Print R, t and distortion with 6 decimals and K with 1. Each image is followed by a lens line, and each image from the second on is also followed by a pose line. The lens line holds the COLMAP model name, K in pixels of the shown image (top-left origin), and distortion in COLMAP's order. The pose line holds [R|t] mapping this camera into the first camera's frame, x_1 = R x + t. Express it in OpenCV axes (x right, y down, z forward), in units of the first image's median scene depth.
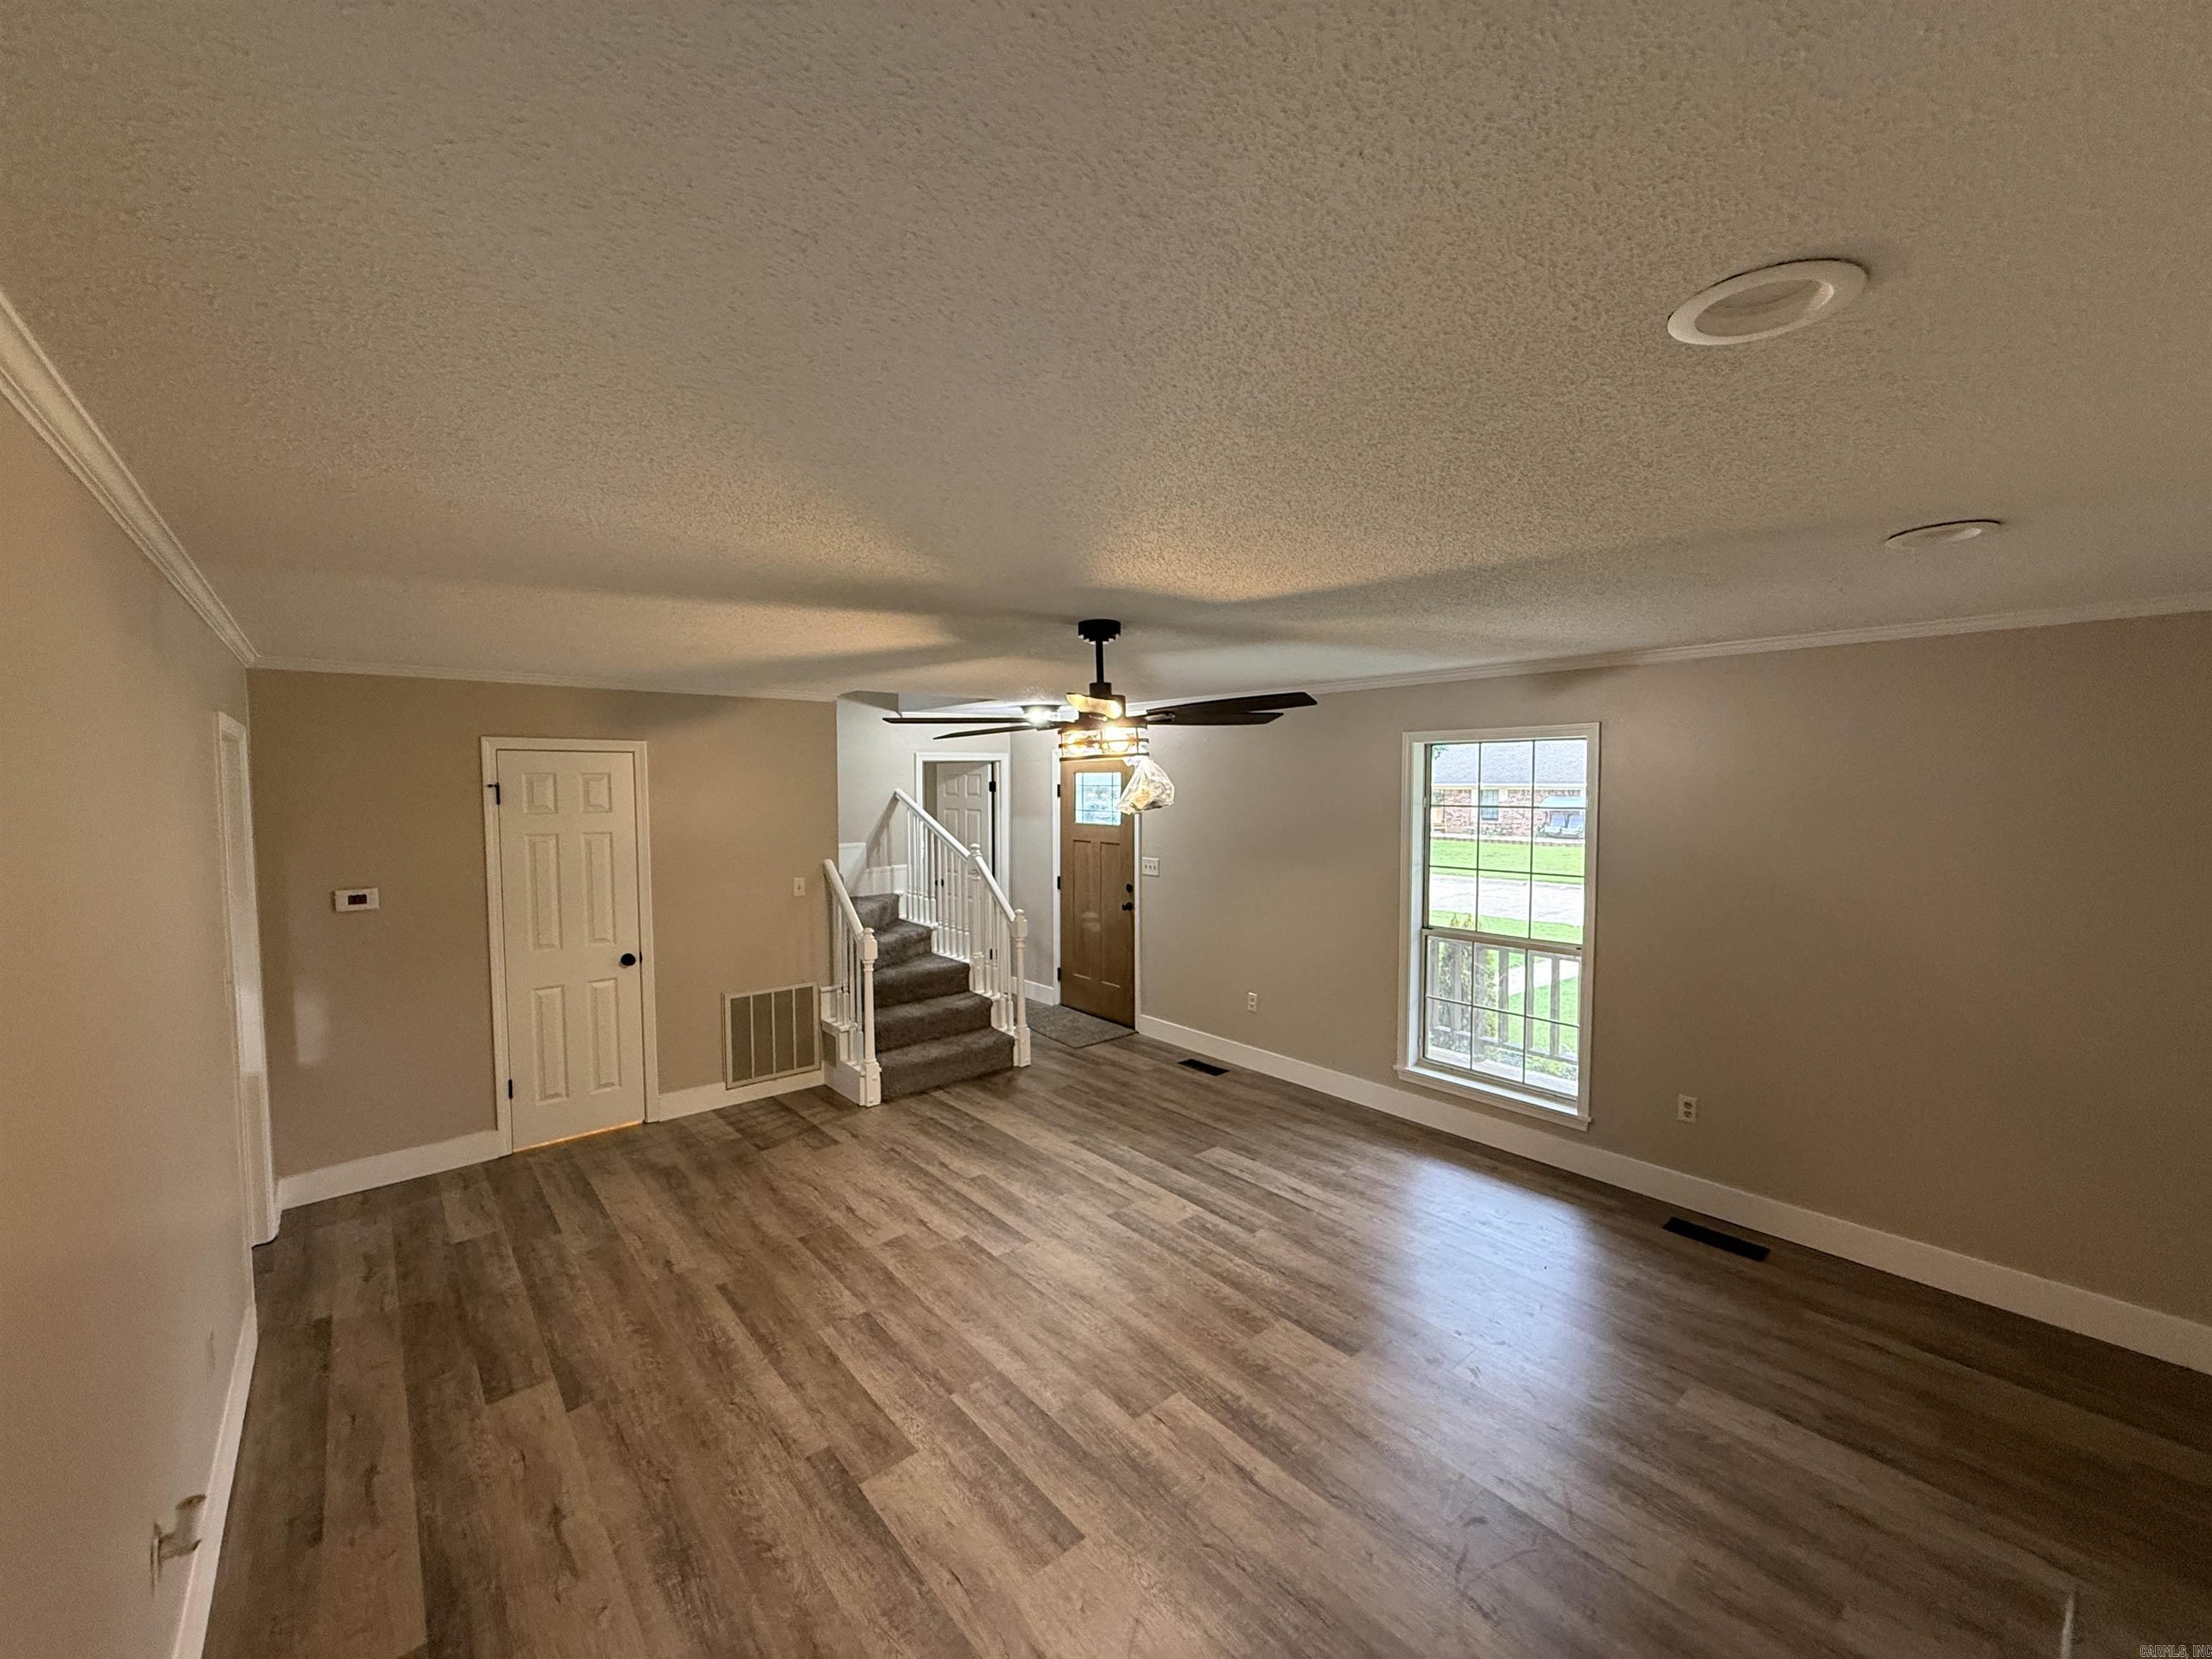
lens RADIAL K [[876.5, 0, 1101.3], [0, 876.5, 831.3], [0, 0, 1]] dist [-0.000225, -0.000249]
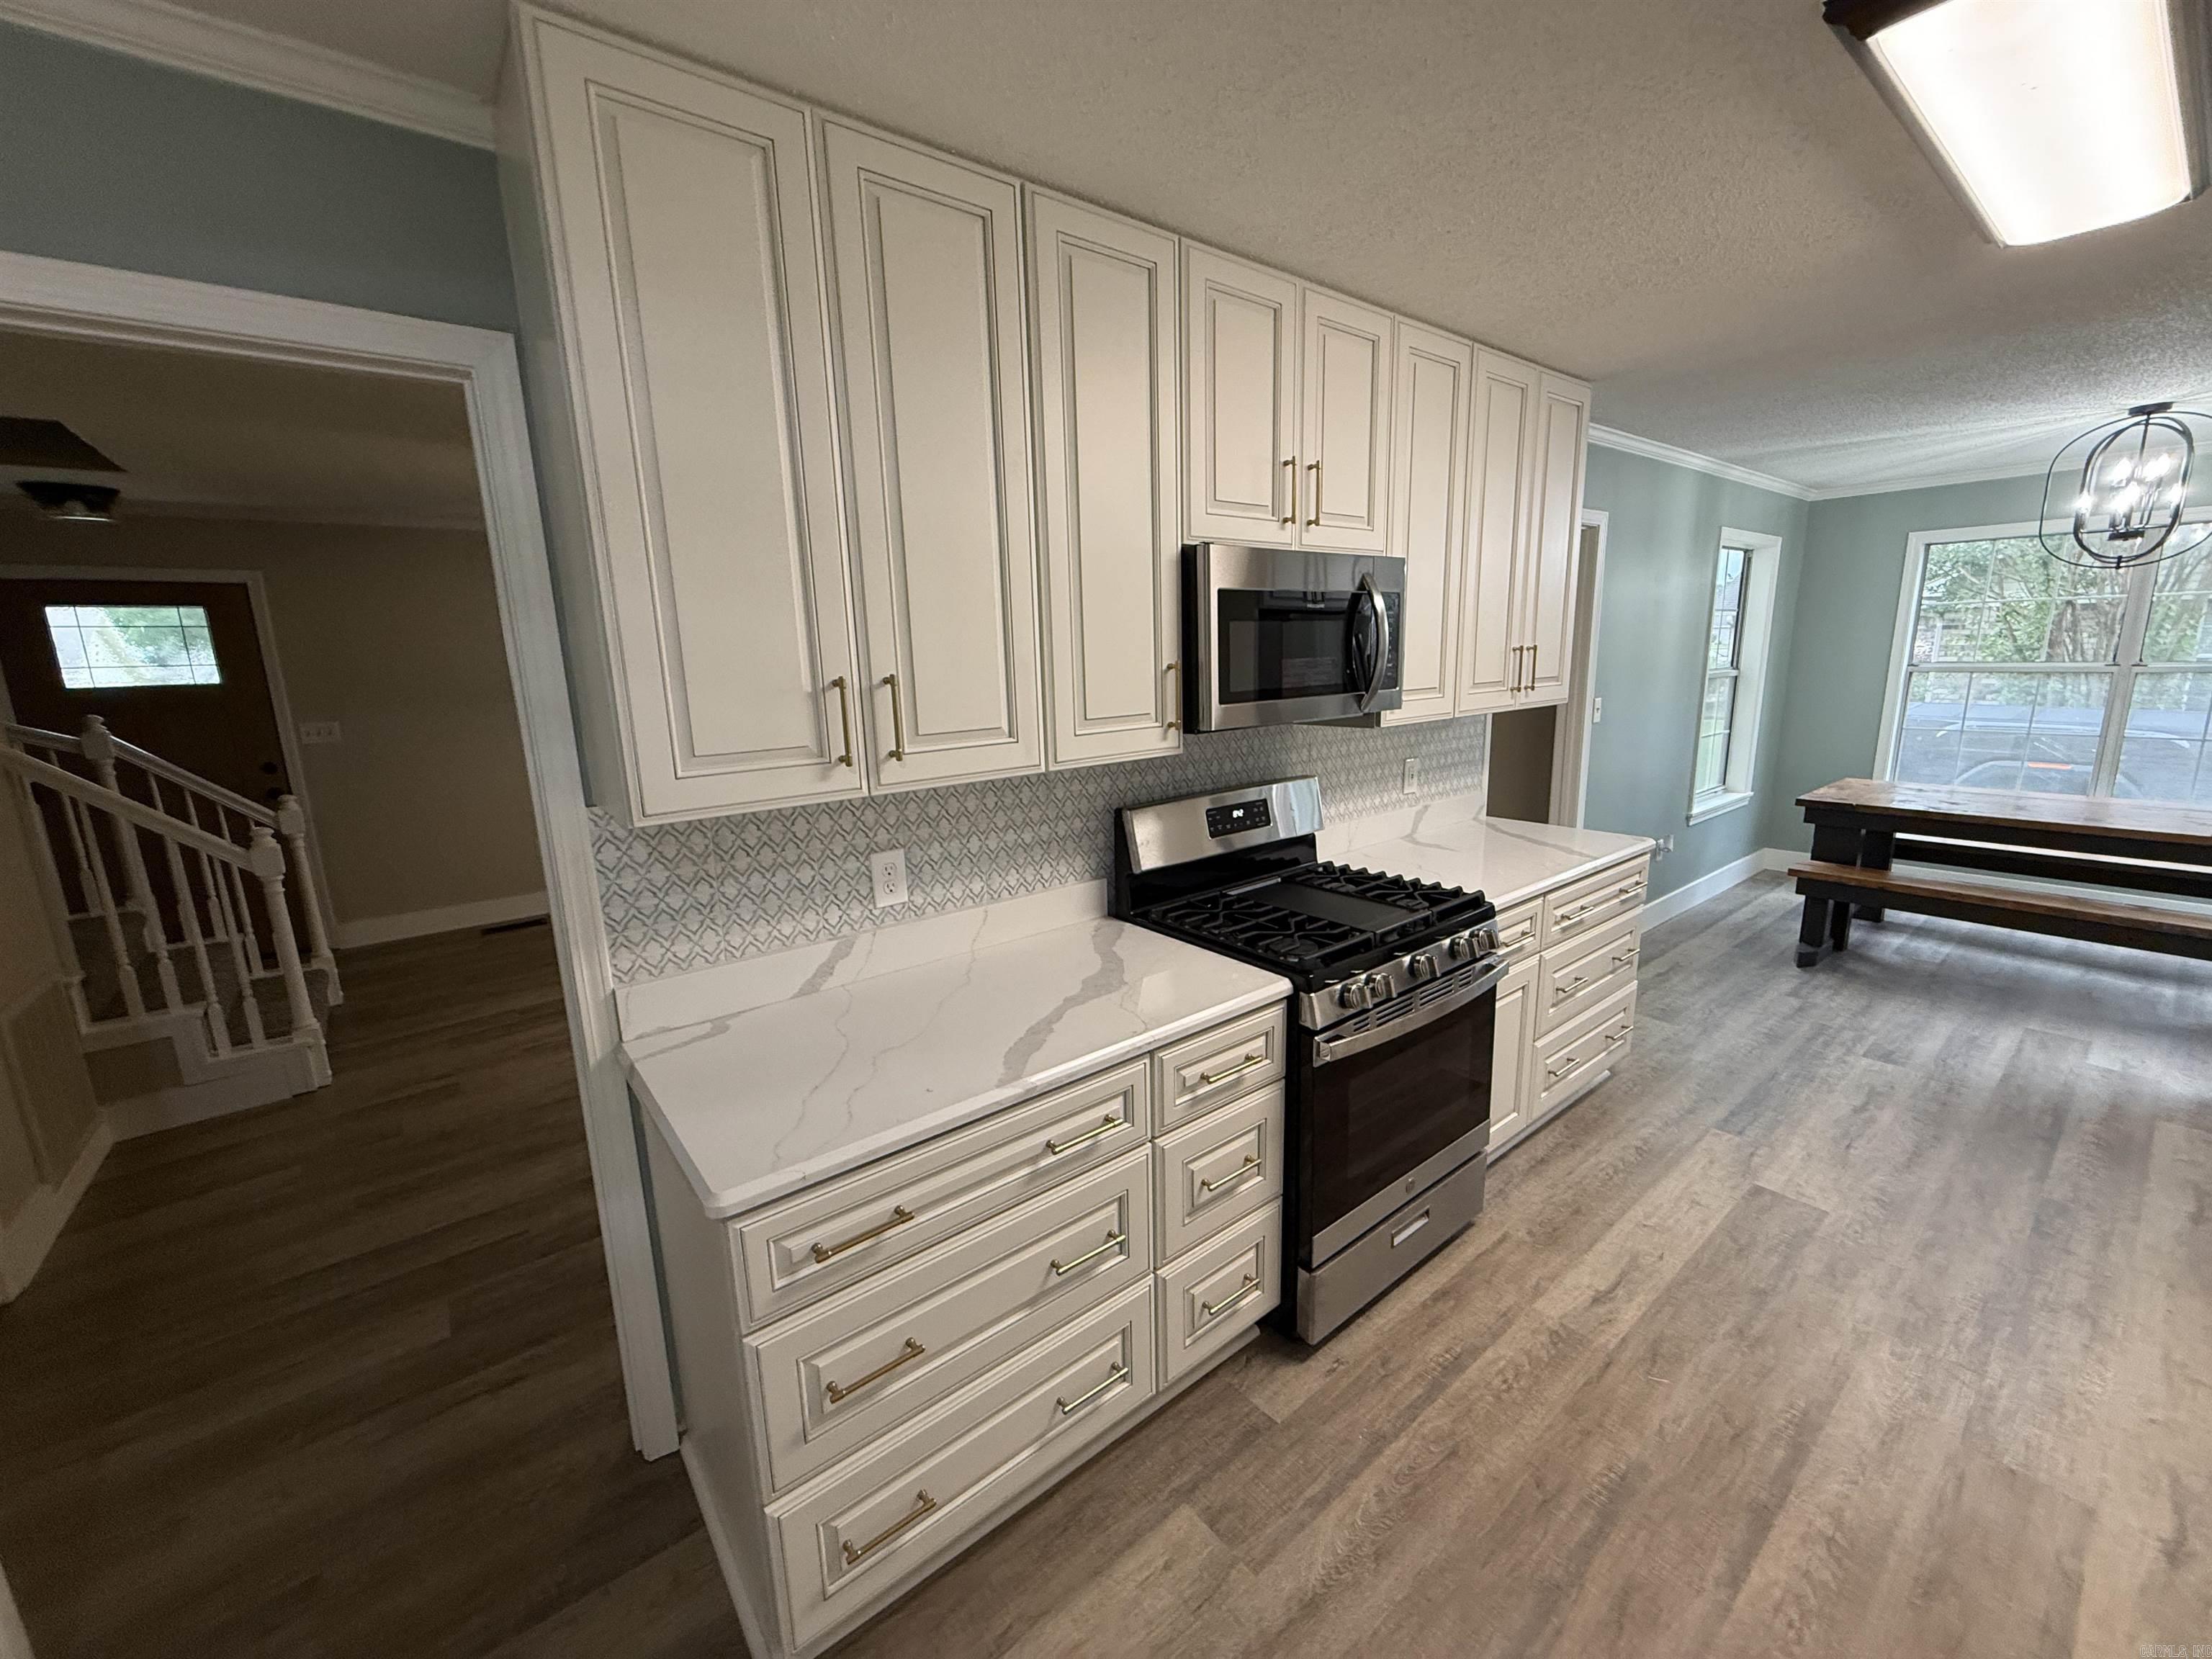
lens RADIAL K [[880.3, 0, 1102.1], [0, 880.3, 829.1], [0, 0, 1]] dist [-0.000754, 0.000388]
pose [[0.033274, -0.199794, 0.979273, -1.435984], [0.083653, 0.976934, 0.196475, 0.061373], [-0.995939, 0.075382, 0.049219, 0.581907]]
